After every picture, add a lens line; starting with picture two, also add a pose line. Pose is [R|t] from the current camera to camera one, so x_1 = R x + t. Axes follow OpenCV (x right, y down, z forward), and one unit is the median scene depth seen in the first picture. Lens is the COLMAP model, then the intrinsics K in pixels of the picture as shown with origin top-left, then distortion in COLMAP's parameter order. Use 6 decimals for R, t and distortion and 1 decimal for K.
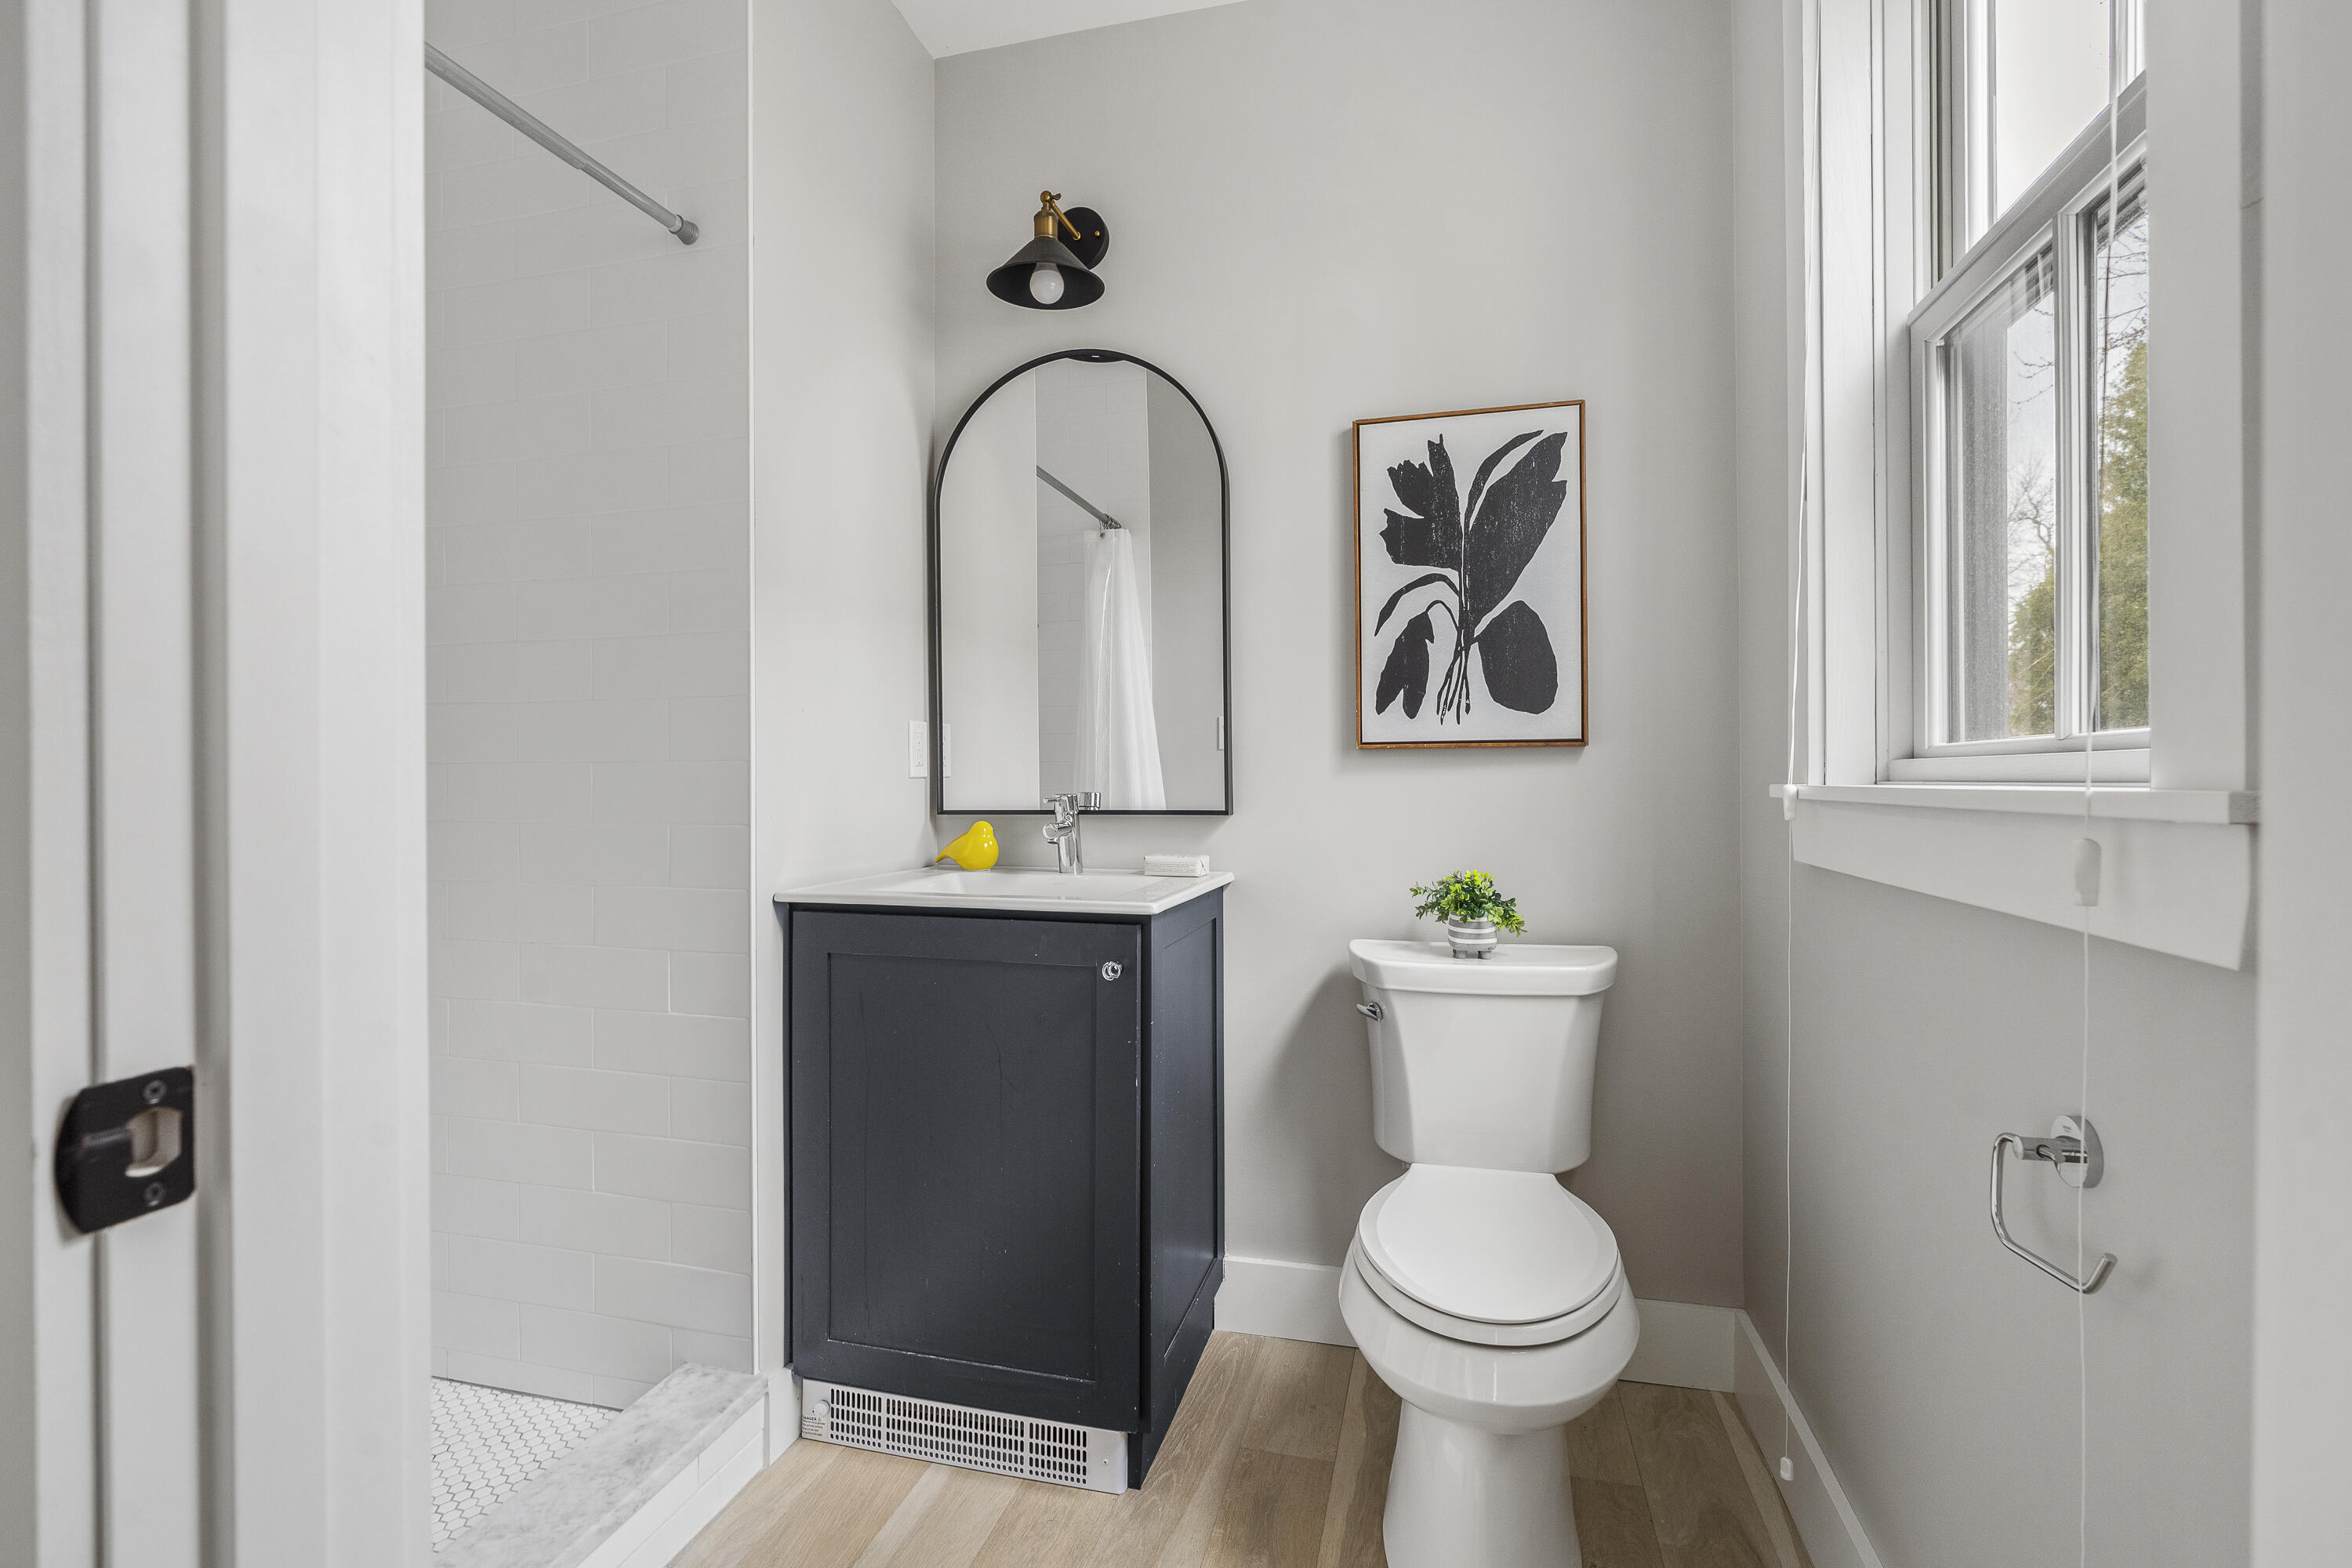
lens RADIAL K [[1066.2, 0, 1186.0], [0, 1066.2, 788.3], [0, 0, 1]] dist [-0.009941, 0.000997]
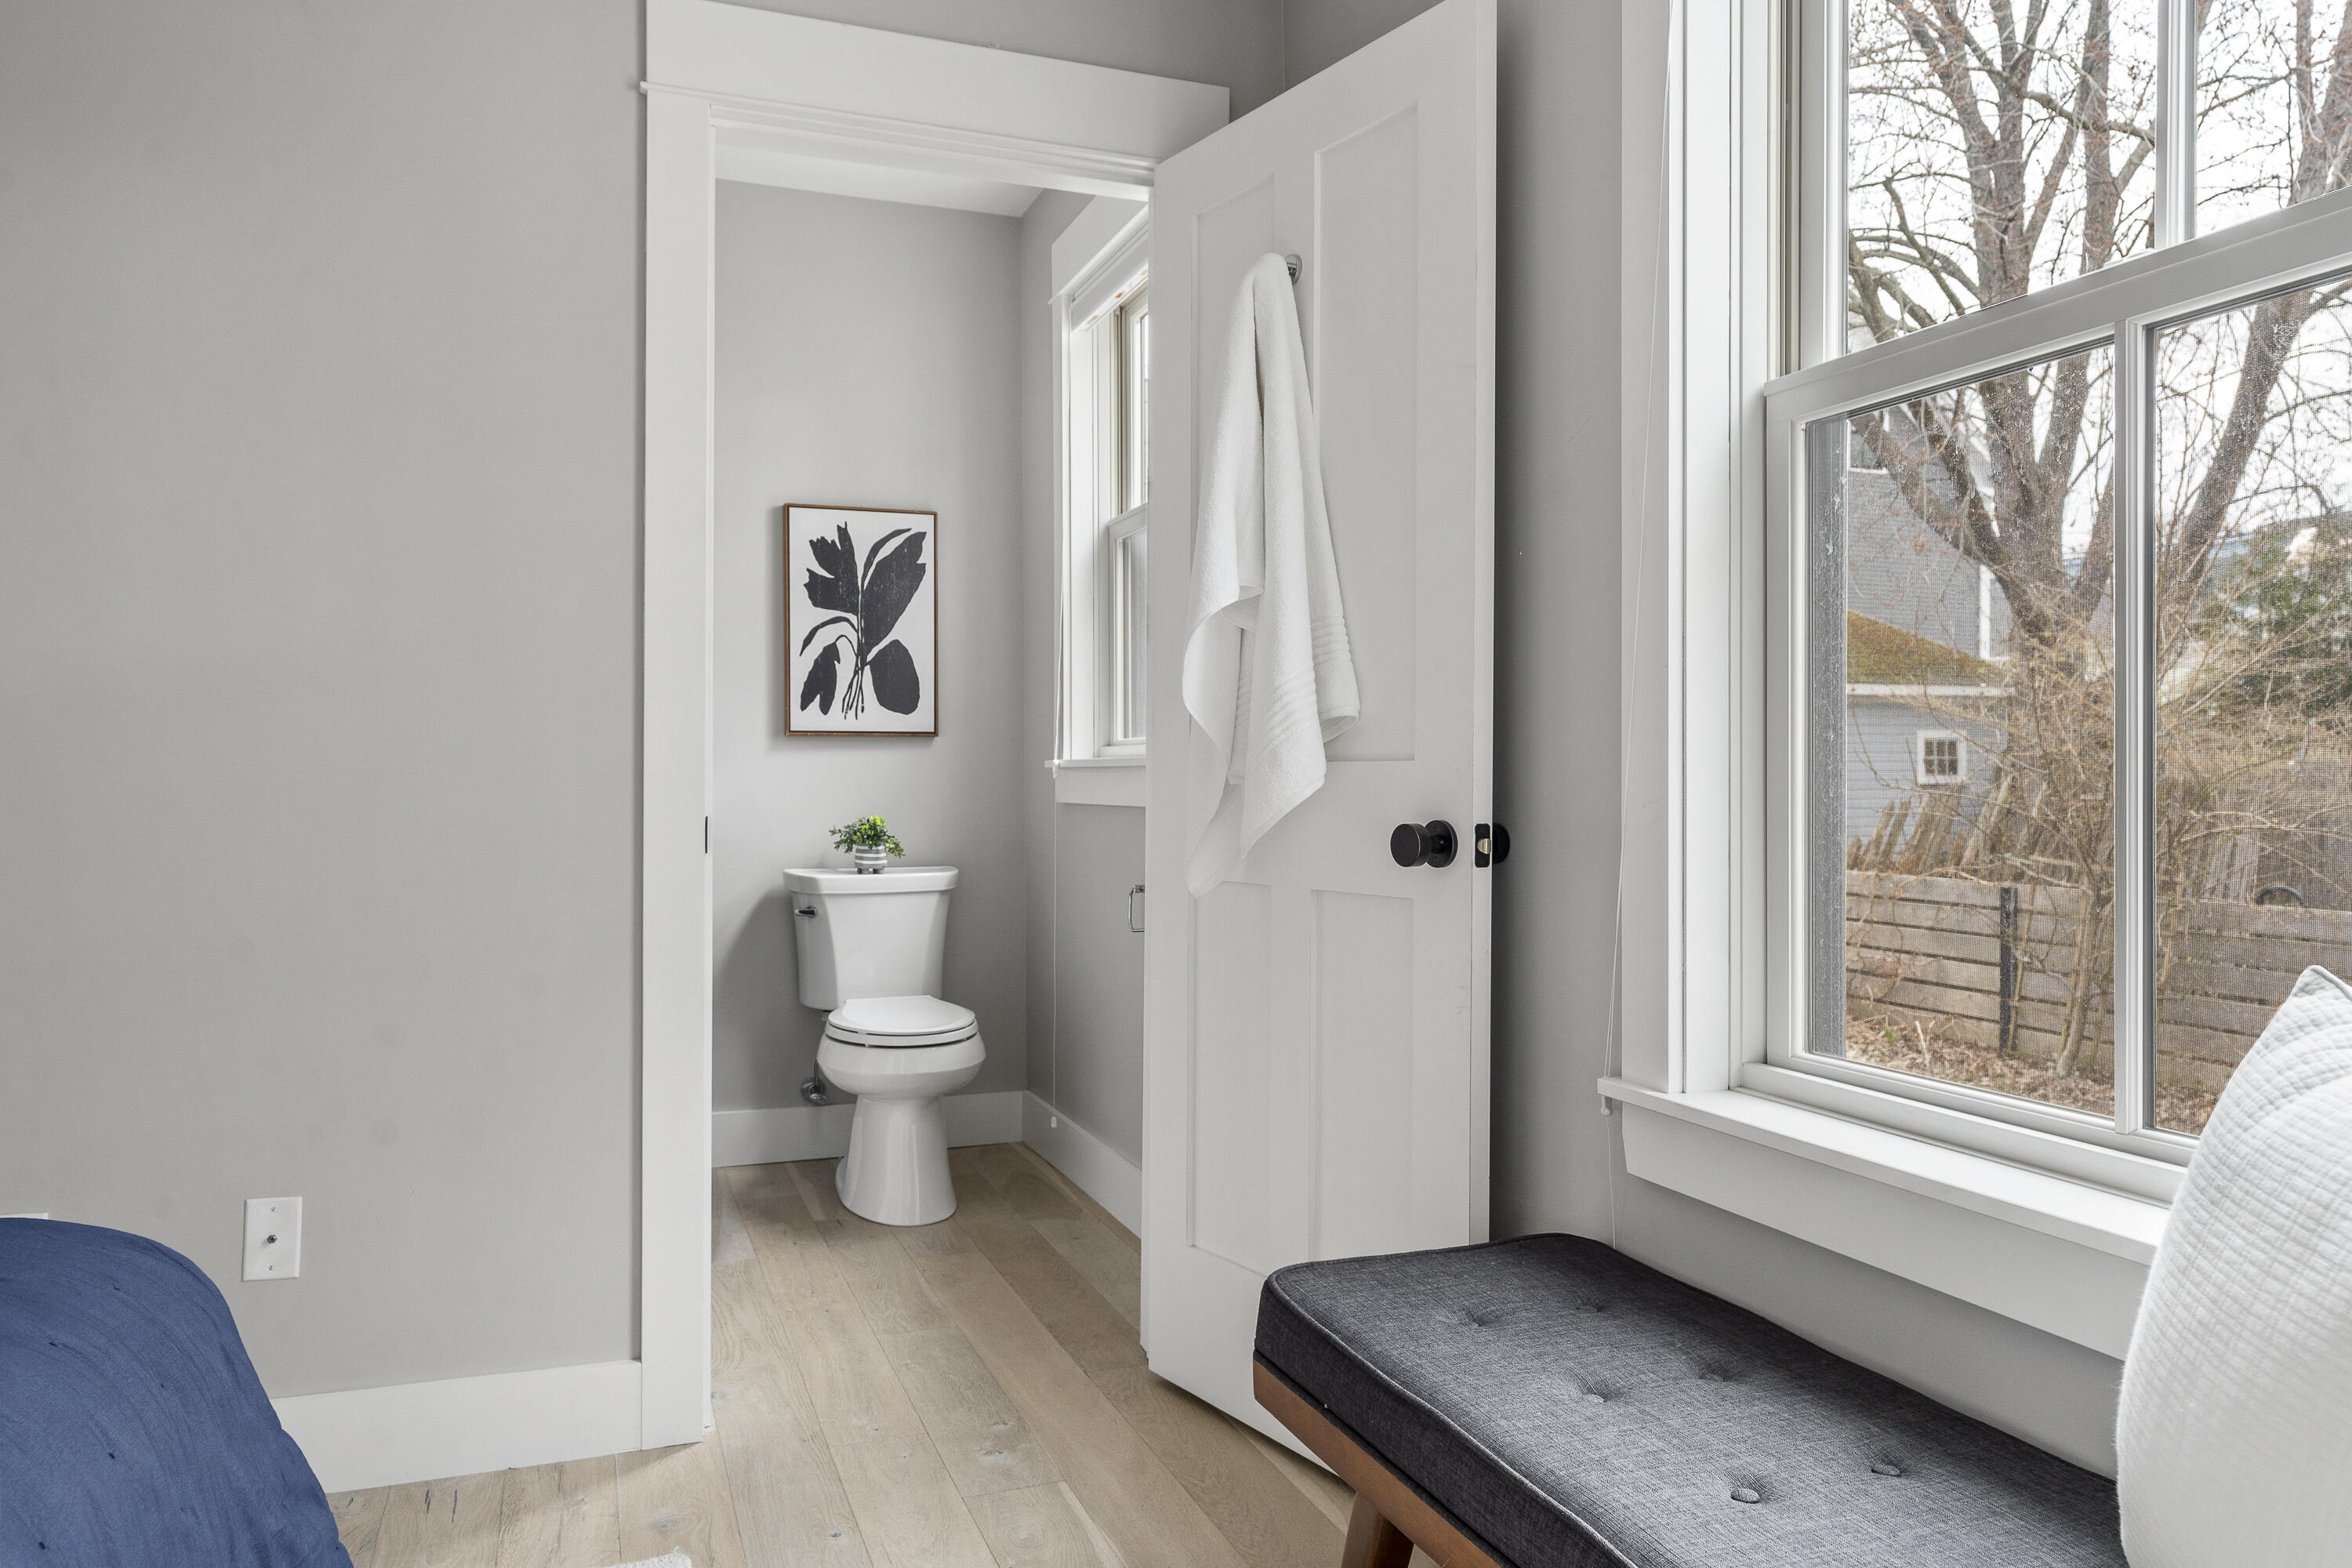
lens RADIAL K [[1662.9, 0, 1175.6], [0, 1662.9, 779.5], [0, 0, 1]] dist [-0.001608, -0.001186]
pose [[0.817172, 0.007011, 0.576351, -0.712889], [-0.001244, 0.999945, -0.010399, 0.046286], [-0.576393, 0.007781, 0.817136, -1.141354]]
